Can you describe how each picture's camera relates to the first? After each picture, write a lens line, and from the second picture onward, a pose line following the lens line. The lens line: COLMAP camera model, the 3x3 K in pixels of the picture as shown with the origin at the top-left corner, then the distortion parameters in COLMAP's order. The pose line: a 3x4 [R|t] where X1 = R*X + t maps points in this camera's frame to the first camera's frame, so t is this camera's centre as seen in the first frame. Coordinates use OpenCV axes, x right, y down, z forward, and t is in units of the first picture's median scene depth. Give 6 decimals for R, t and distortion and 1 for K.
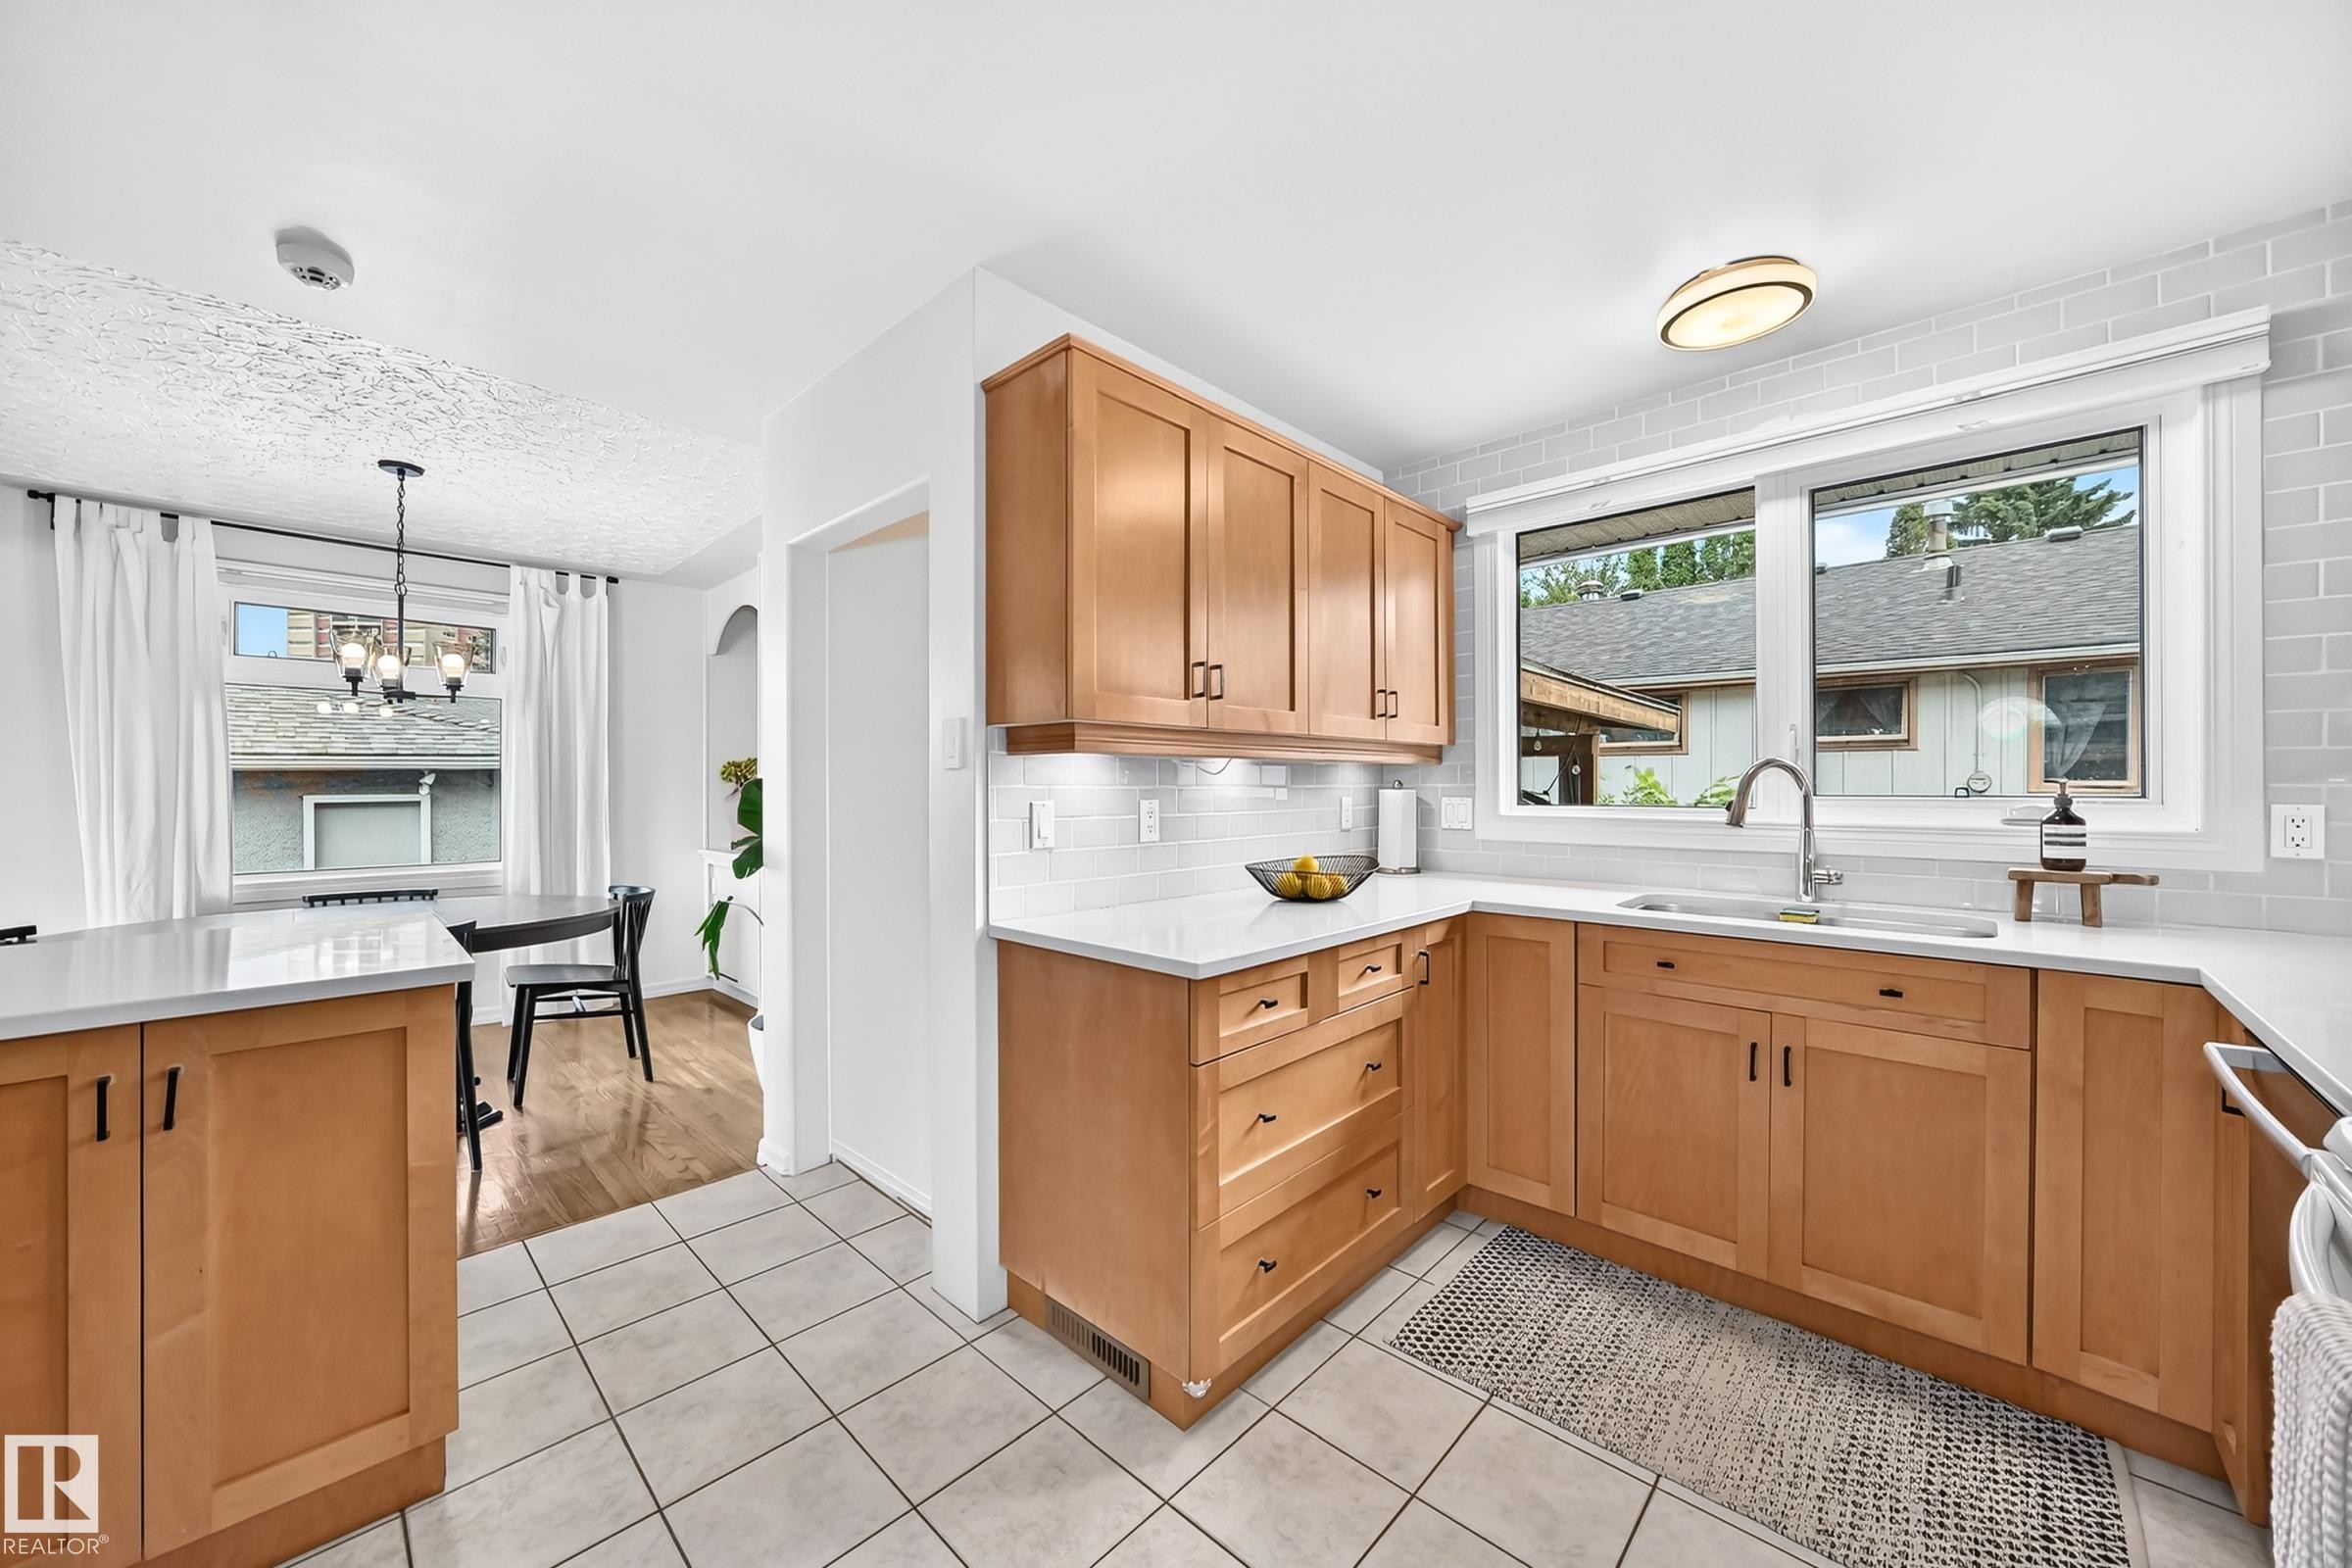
lens RADIAL K [[855.6, 0, 1179.3], [0, 855.6, 784.9], [0, 0, 1]] dist [-0.022467, 0.006802]
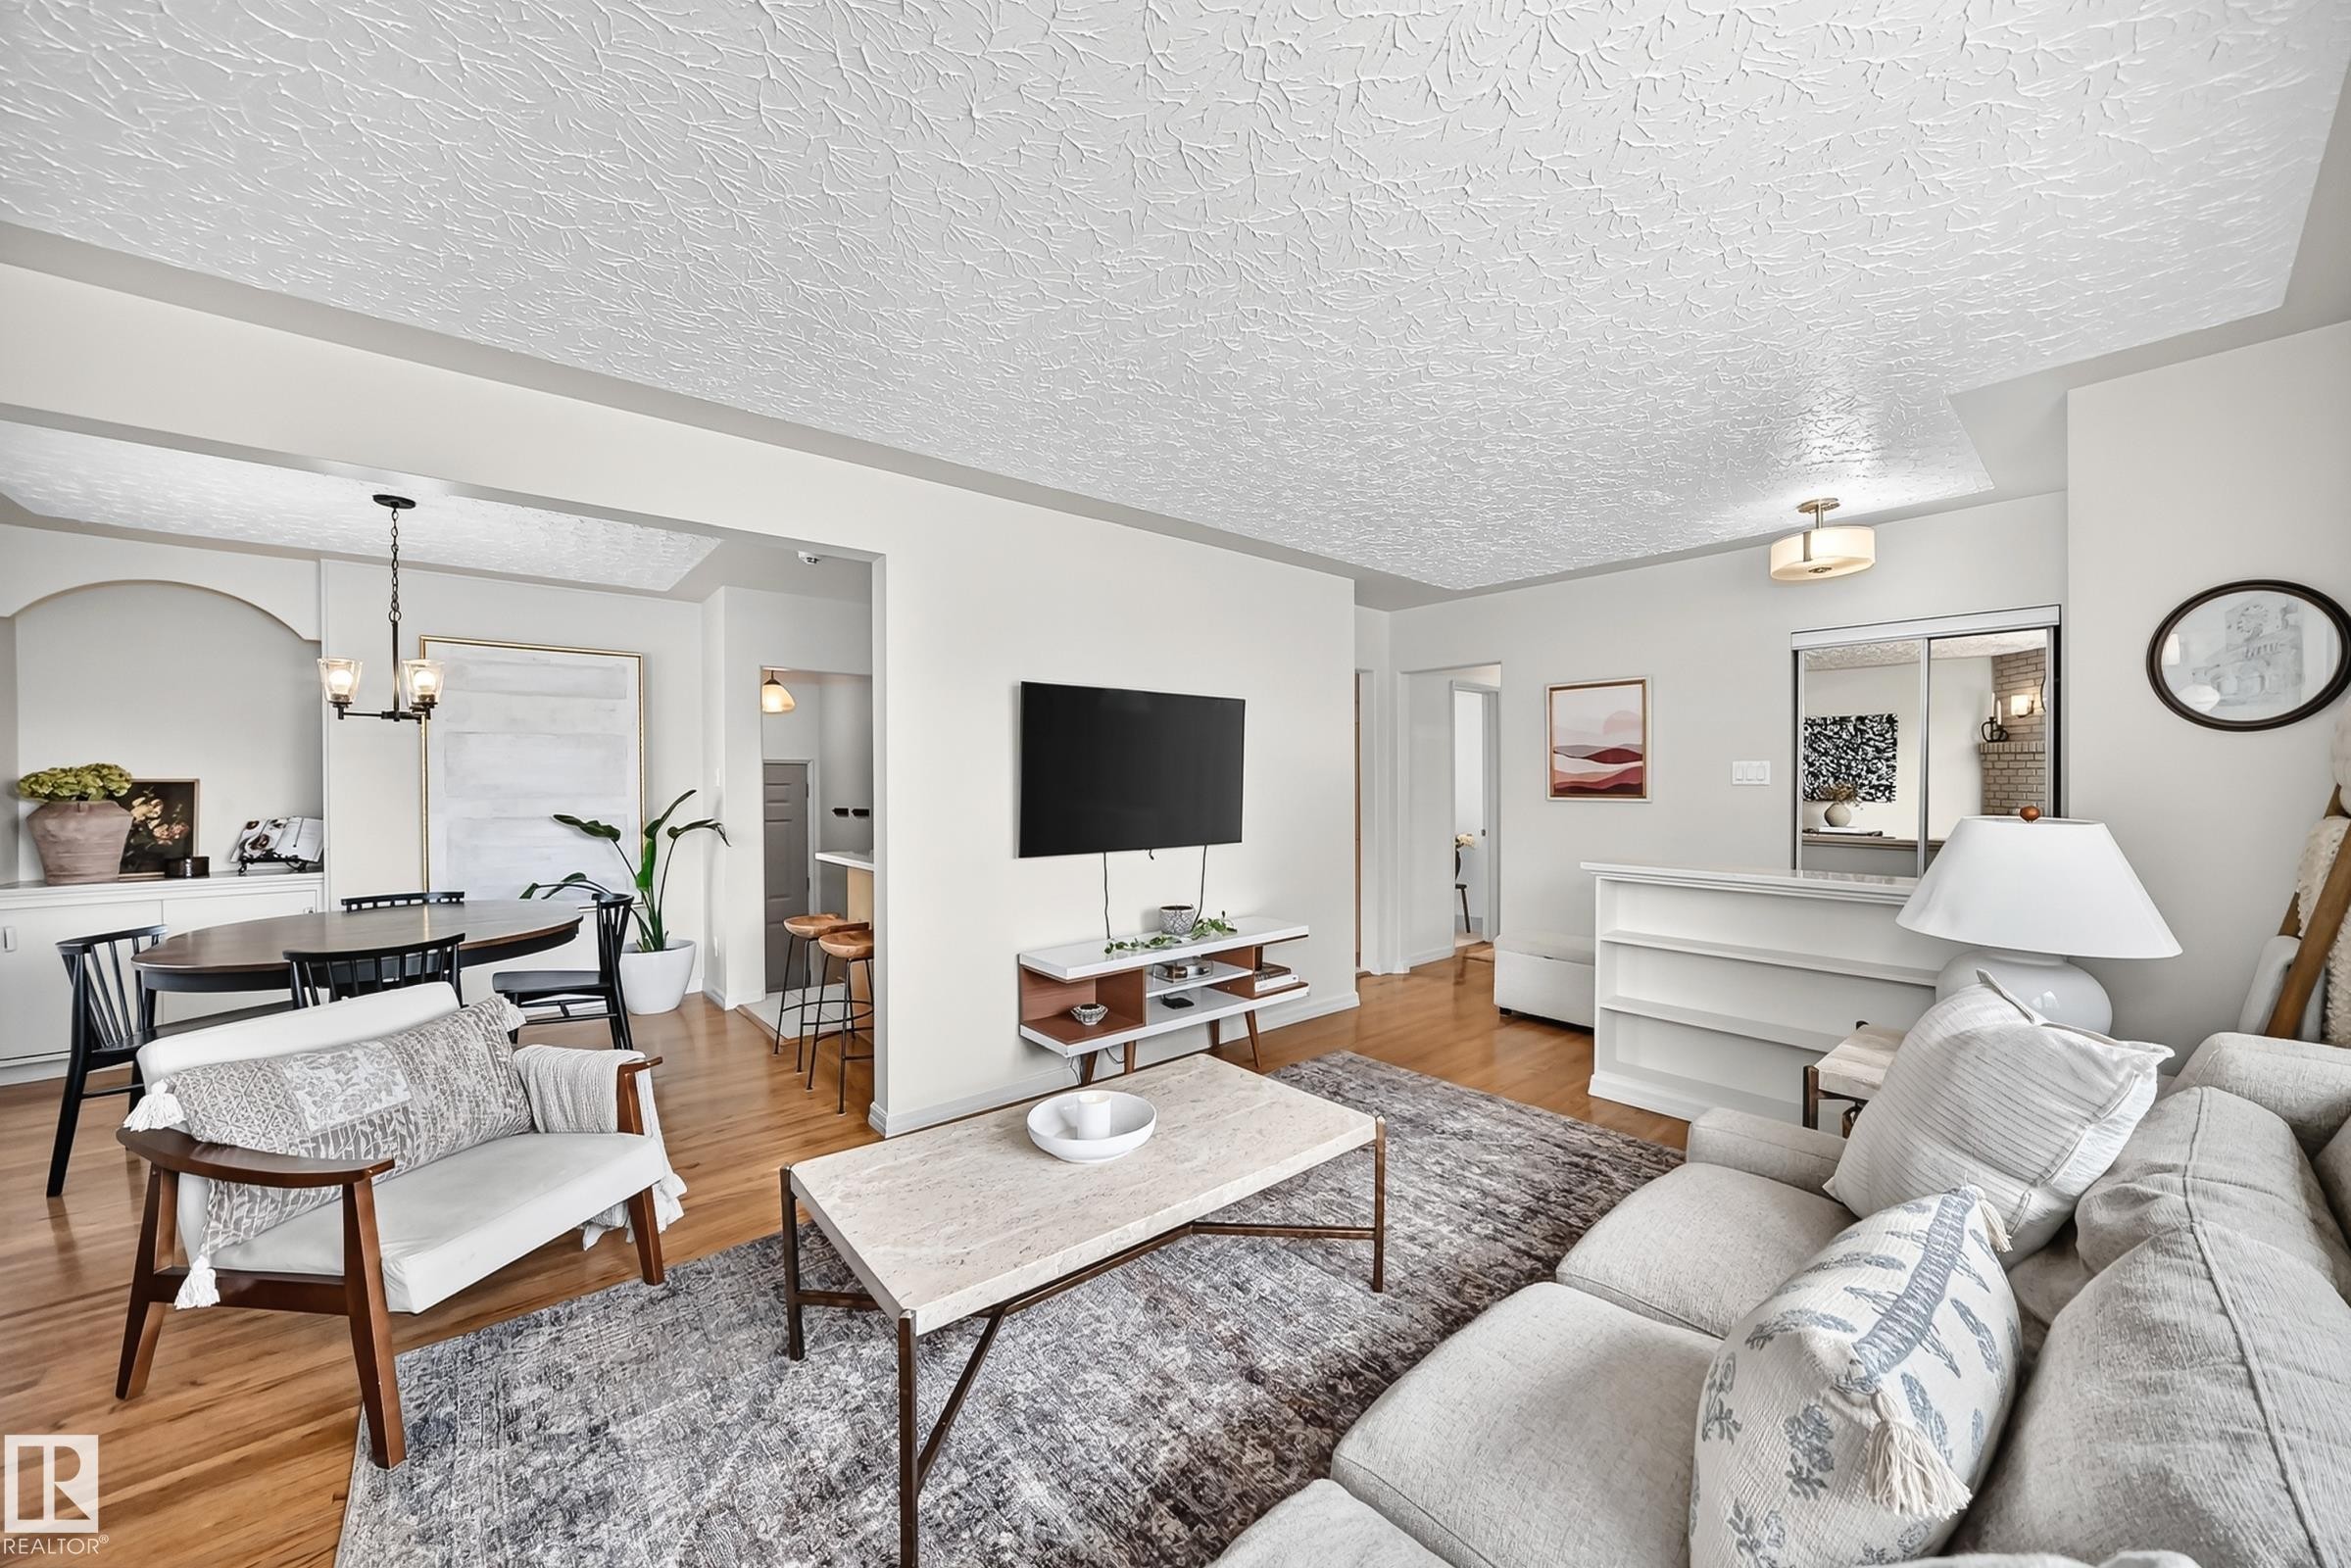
lens RADIAL K [[855.2, 0, 1178.8], [0, 855.2, 784.9], [0, 0, 1]] dist [-0.022467, 0.006802]
pose [[0.106703, -0.002753, 0.994287, -2.870974], [0.003634, 0.999991, 0.002379, -0.024777], [-0.994284, 0.003359, 0.106712, -0.154942]]
